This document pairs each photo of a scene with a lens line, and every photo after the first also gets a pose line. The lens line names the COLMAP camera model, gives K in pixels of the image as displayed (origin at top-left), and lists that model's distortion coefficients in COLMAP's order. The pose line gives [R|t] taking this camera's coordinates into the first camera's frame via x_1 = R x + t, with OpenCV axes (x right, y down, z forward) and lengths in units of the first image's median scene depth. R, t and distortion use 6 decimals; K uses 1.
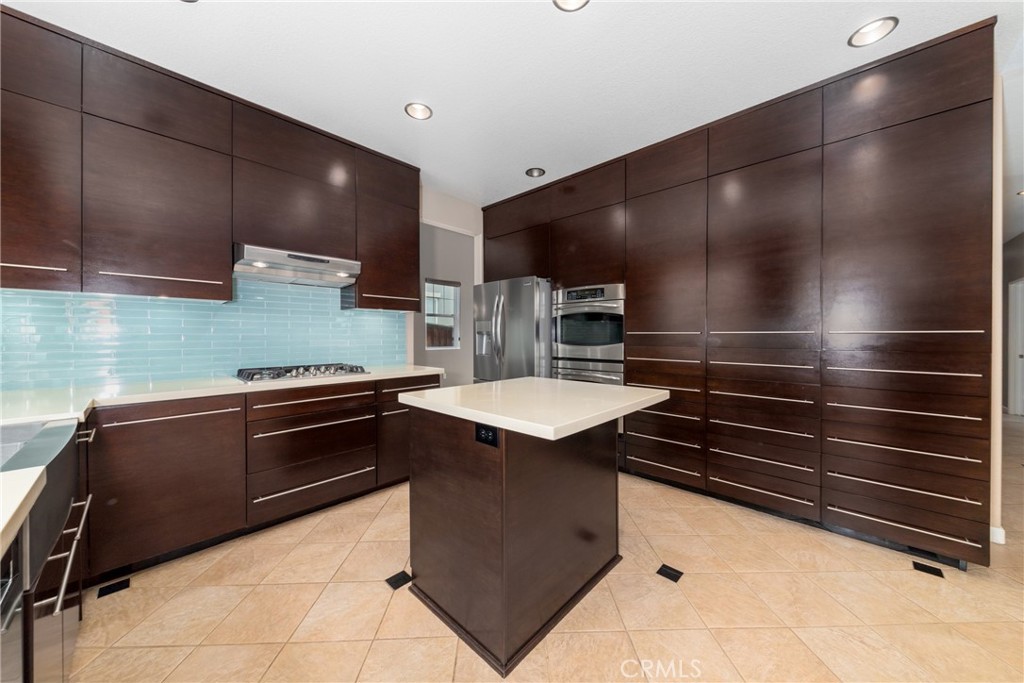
lens RADIAL K [[360.9, 0, 519.0], [0, 360.9, 334.0], [0, 0, 1]] dist [0.001015, -0.000076]
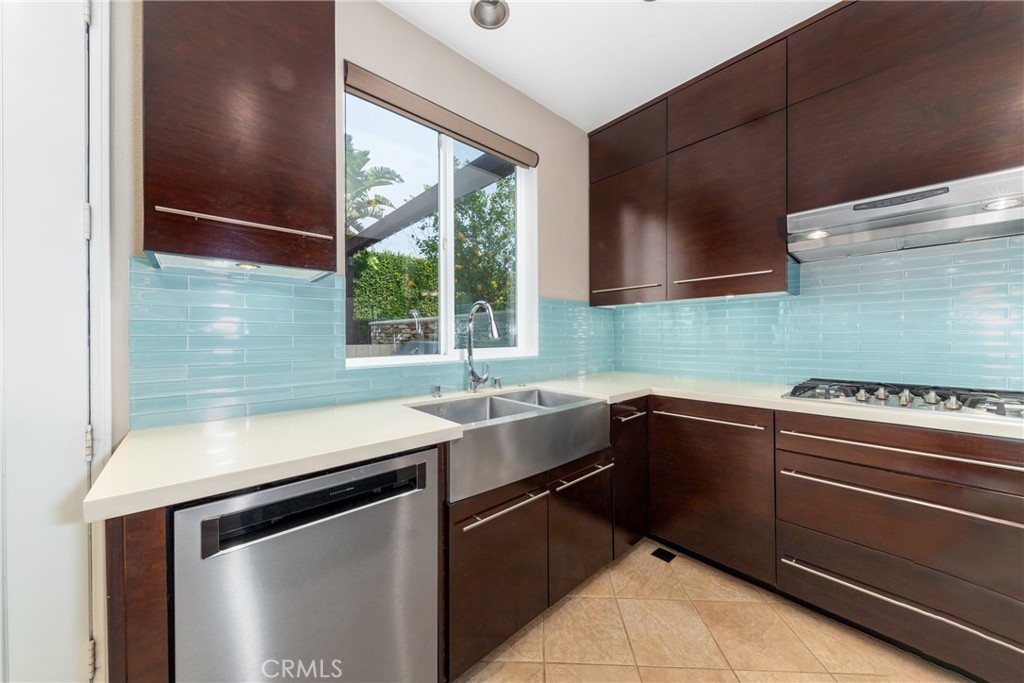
lens RADIAL K [[354.9, 0, 515.2], [0, 354.9, 337.3], [0, 0, 1]] dist [-0.000313, -0.000093]
pose [[-0.090971, 0.002775, -0.995850, 0.034894], [0.006743, 0.999975, 0.002171, 0.004862], [0.995831, -0.006518, -0.090988, 0.518611]]
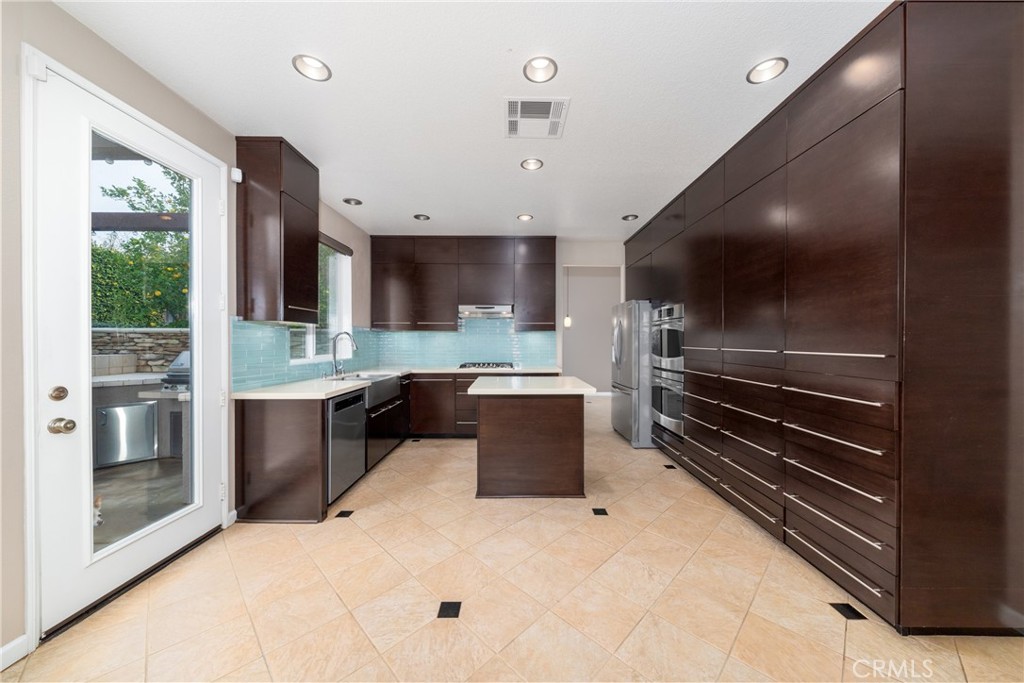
lens RADIAL K [[368.8, 0, 512.0], [0, 368.8, 341.5], [0, 0, 1]] dist [-0.000963, -0.000065]
pose [[0.666824, 0.004218, -0.745204, 1.146144], [-0.000341, 0.999986, 0.005355, -0.041942], [0.745215, -0.003317, 0.666816, -0.246330]]
